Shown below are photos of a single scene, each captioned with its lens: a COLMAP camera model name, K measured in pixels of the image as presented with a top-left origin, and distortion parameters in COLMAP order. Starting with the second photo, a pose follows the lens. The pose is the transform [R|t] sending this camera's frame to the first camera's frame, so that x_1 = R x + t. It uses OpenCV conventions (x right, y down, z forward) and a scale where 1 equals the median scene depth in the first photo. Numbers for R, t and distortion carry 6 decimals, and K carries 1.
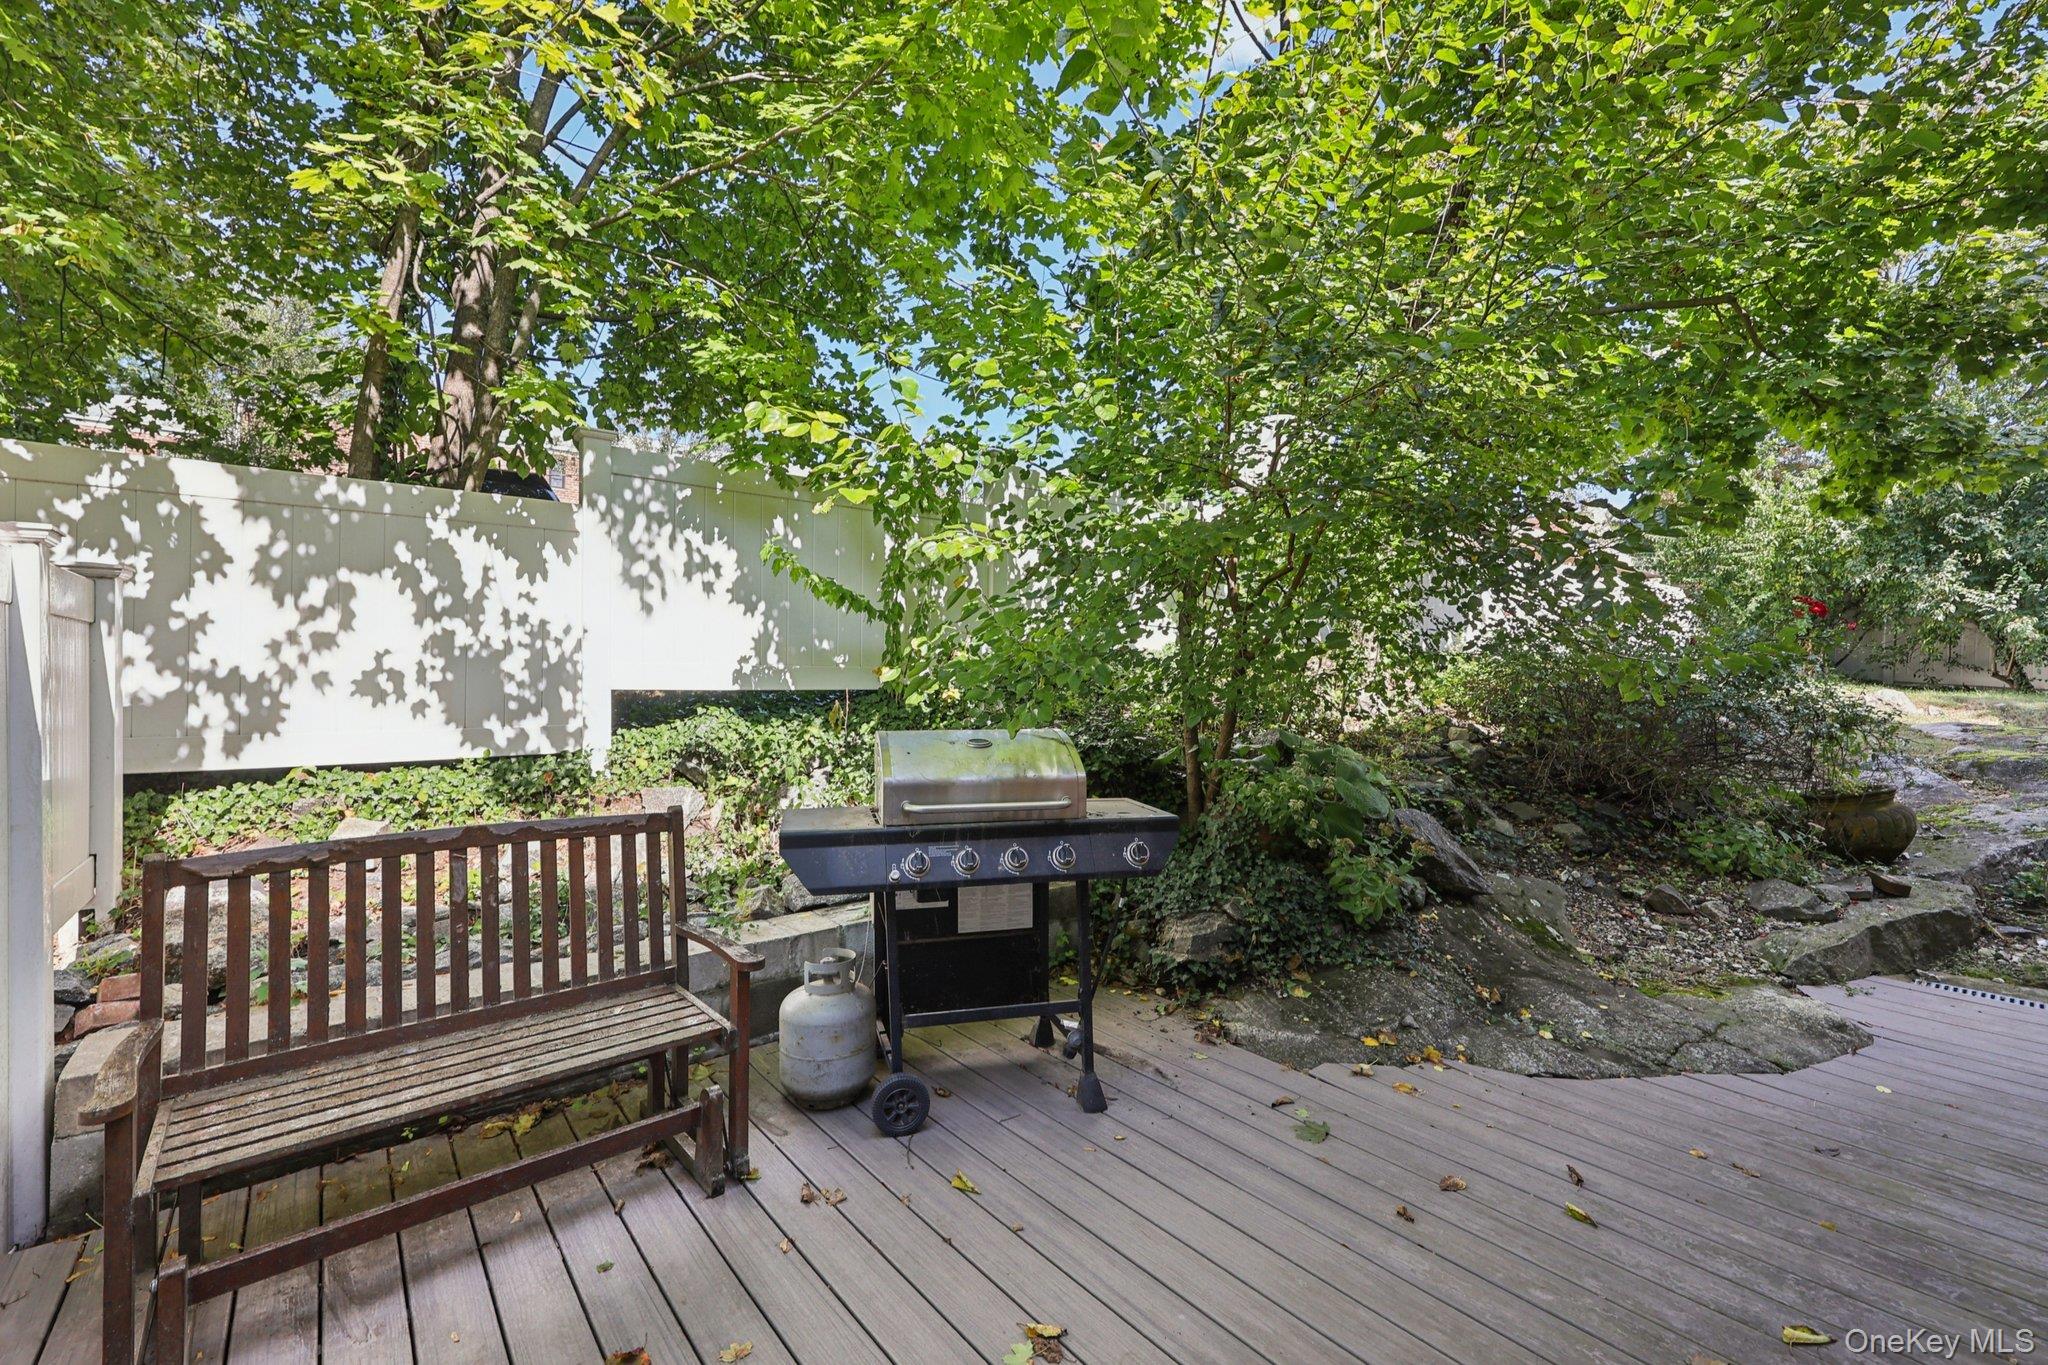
lens RADIAL K [[853.1, 0, 1028.7], [0, 853.1, 685.0], [0, 0, 1]] dist [0.002370, 0.000532]
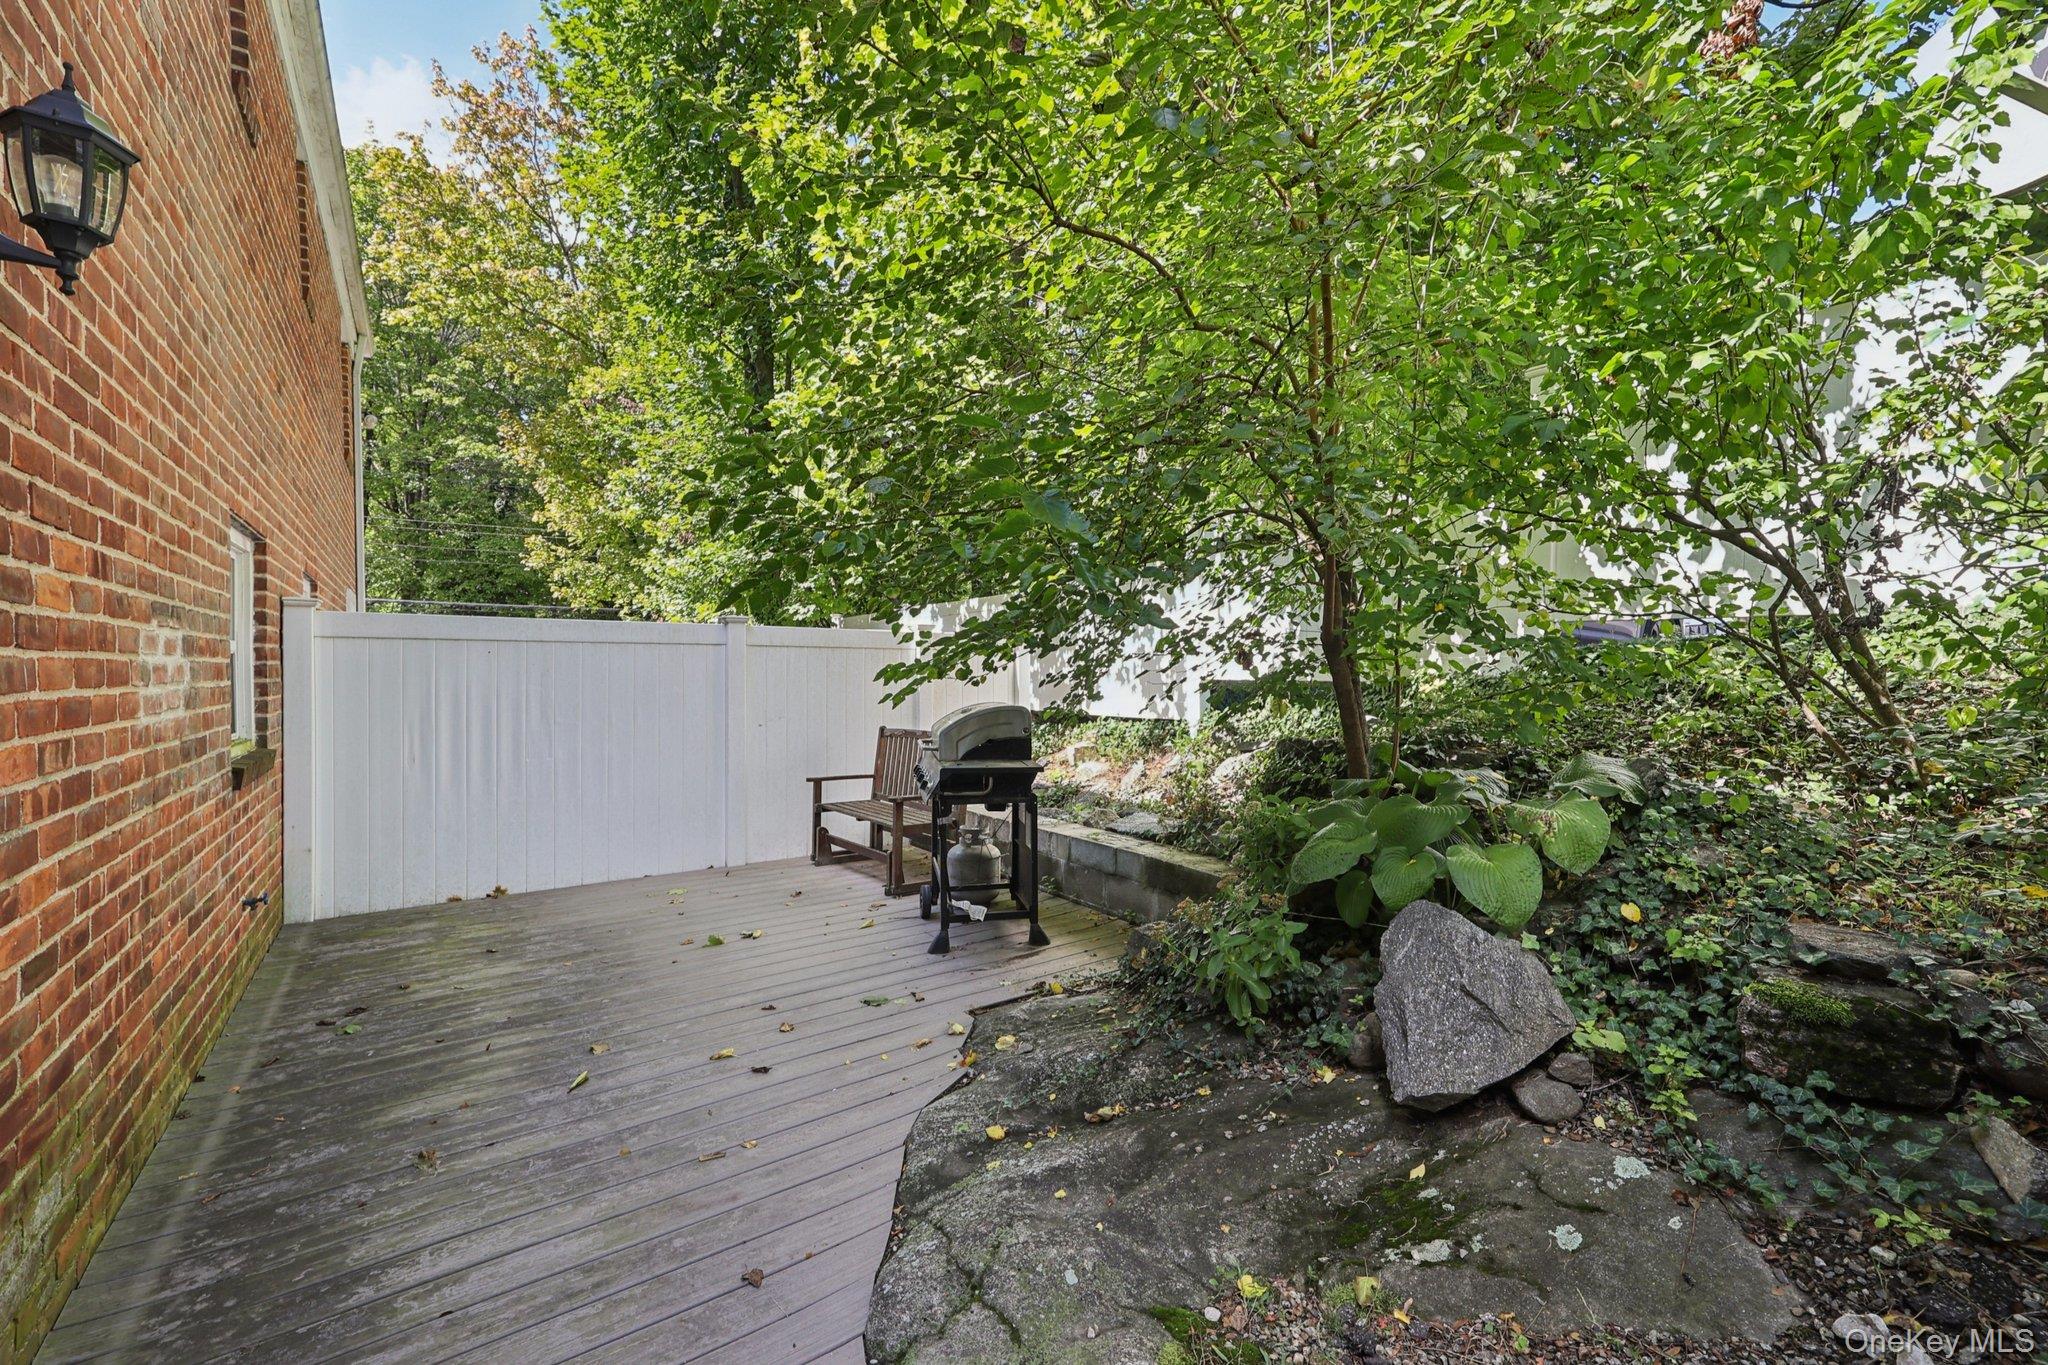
lens RADIAL K [[853.1, 0, 1028.7], [0, 853.1, 685.0], [0, 0, 1]] dist [0.002370, 0.000532]
pose [[-0.053897, 0.020097, -0.998344, 2.010597], [-0.009125, 0.999746, 0.020618, -0.028750], [0.998505, 0.010221, -0.053700, 1.569627]]
